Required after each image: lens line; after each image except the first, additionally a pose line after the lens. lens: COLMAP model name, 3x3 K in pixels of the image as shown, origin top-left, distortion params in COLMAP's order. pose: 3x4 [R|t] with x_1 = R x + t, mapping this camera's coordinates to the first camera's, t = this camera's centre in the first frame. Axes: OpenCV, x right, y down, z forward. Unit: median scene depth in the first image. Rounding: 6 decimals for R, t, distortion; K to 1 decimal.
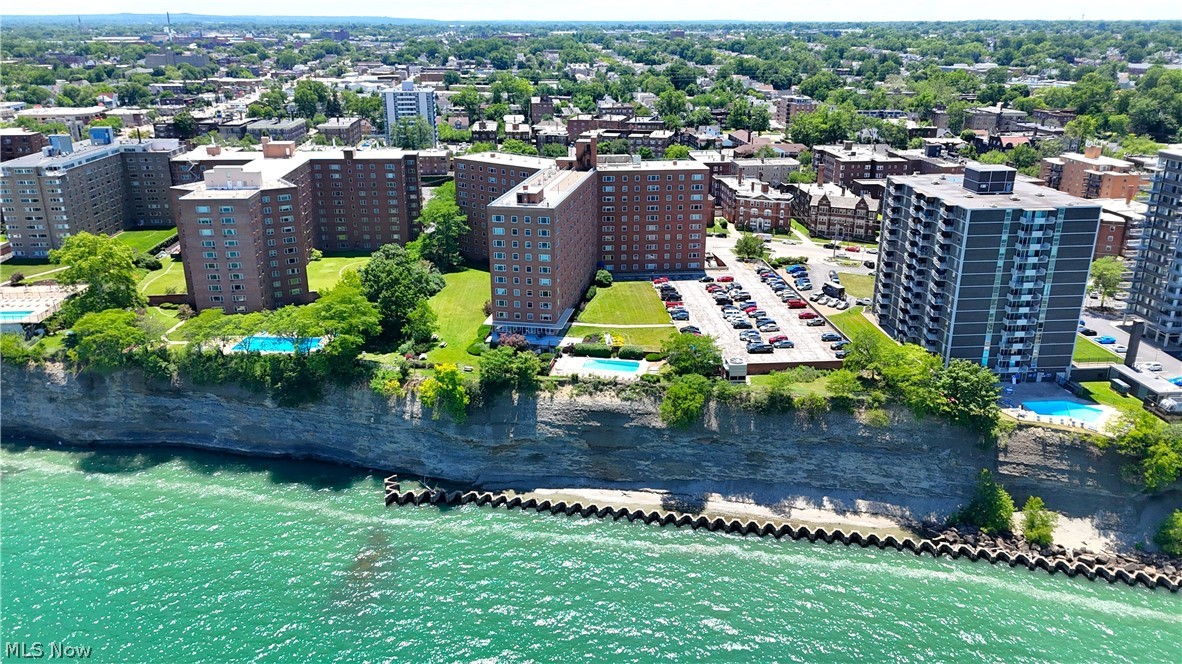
lens RADIAL K [[902.4, 0, 592.3], [0, 902.4, 334.9], [0, 0, 1]] dist [0.022273, -0.007876]
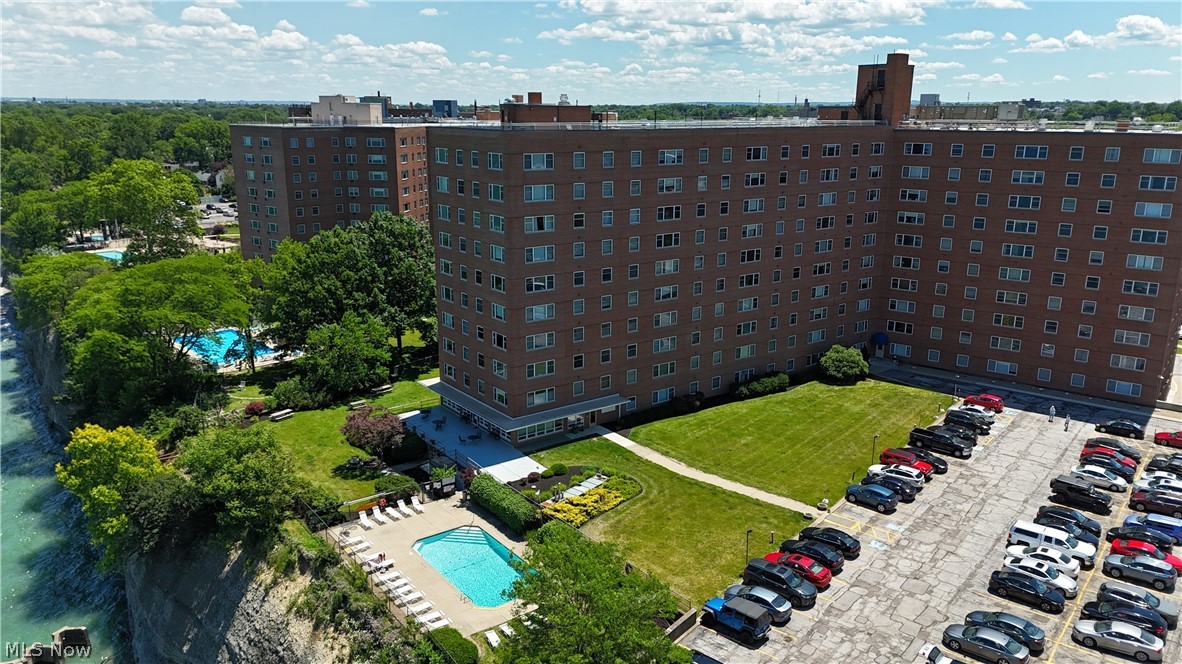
lens RADIAL K [[902.4, 0, 589.5], [0, 902.4, 333.1], [0, 0, 1]] dist [0.022273, -0.007876]
pose [[0.711425, 0.173091, -0.681113, 0.216648], [-0.228628, 0.973476, 0.008586, -0.052422], [0.664533, 0.149613, 0.732128, 0.578404]]
